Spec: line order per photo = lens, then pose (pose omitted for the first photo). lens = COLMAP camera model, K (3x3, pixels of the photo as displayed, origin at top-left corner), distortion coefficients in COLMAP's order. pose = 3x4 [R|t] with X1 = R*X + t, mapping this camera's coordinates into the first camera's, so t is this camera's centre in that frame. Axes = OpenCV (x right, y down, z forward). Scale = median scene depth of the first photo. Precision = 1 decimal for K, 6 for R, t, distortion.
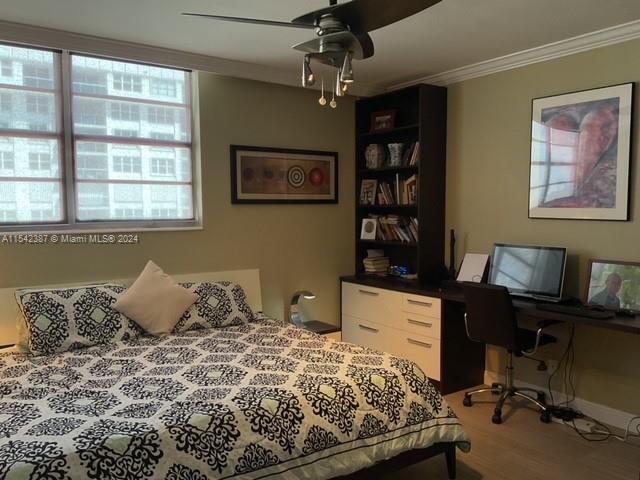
lens RADIAL K [[530.7, 0, 320.1], [0, 530.7, 243.6], [0, 0, 1]] dist [0.126267, -0.223915]
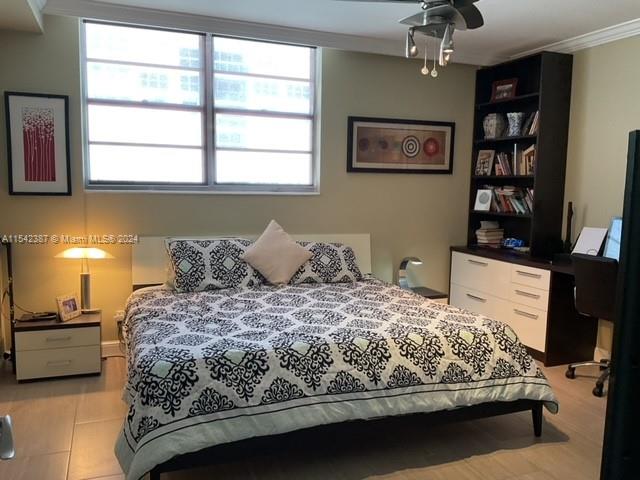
lens RADIAL K [[530.7, 0, 320.1], [0, 530.7, 243.6], [0, 0, 1]] dist [0.126267, -0.223915]
pose [[0.970697, 0.049402, -0.235175, 0.053644], [-0.038870, 0.998032, 0.049214, 0.025108], [0.237143, -0.038630, 0.970706, -0.080751]]
